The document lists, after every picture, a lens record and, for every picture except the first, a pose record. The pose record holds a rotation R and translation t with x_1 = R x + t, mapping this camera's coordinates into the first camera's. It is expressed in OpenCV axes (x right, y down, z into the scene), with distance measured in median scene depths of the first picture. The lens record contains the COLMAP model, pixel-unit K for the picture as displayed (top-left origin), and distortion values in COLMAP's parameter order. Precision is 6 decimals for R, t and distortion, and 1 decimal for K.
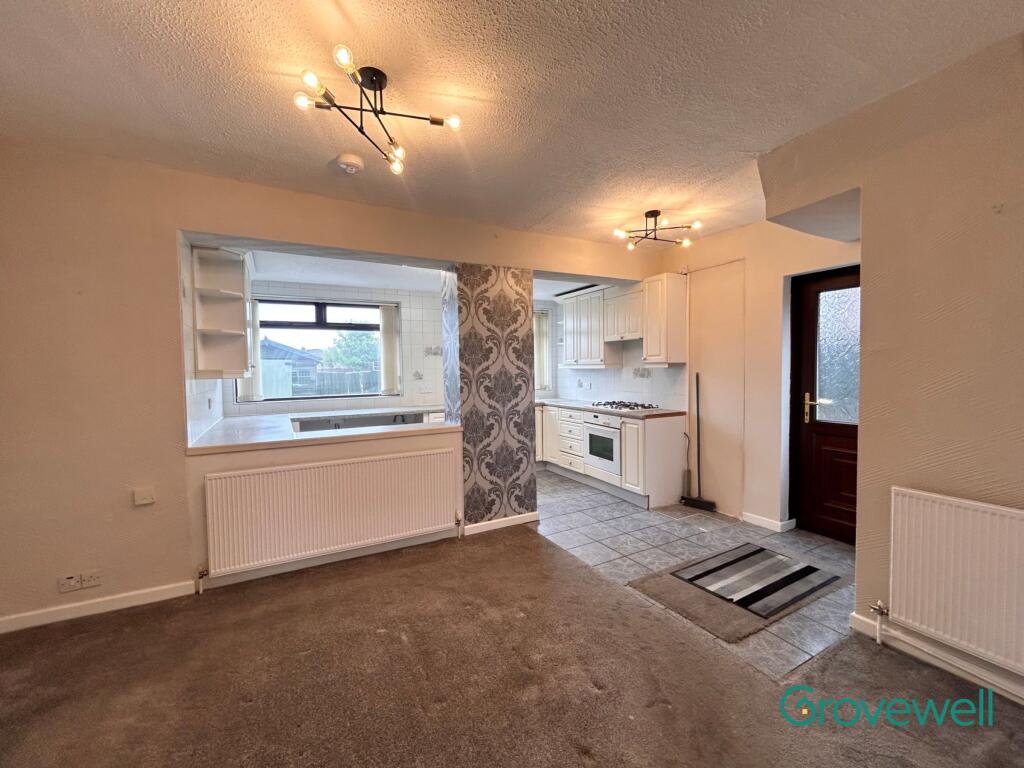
lens RADIAL K [[416.8, 0, 512.2], [0, 416.8, 382.9], [0, 0, 1]] dist [-0.001435, 0.000805]
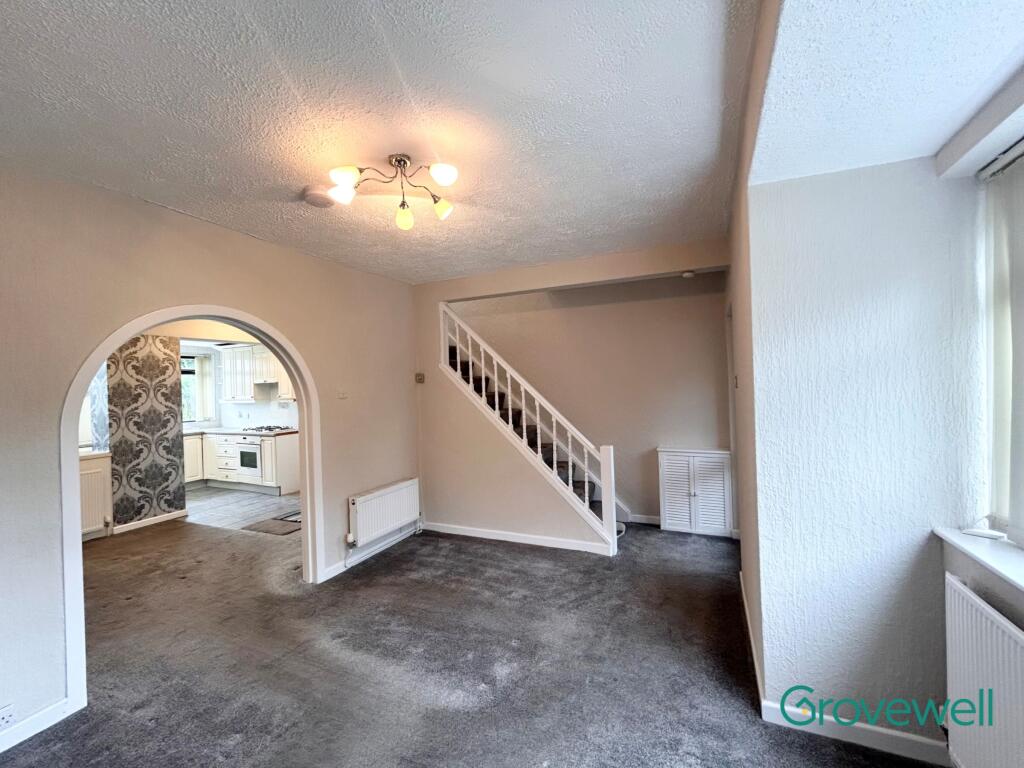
lens RADIAL K [[413.7, 0, 512.0], [0, 413.7, 384.0], [0, 0, 1]] dist [0.001502, 0.000648]
pose [[0.799126, -0.008776, 0.601100, 0.107487], [0.042256, 0.998240, -0.041602, -0.006048], [-0.599677, 0.058645, 0.798090, -0.822420]]
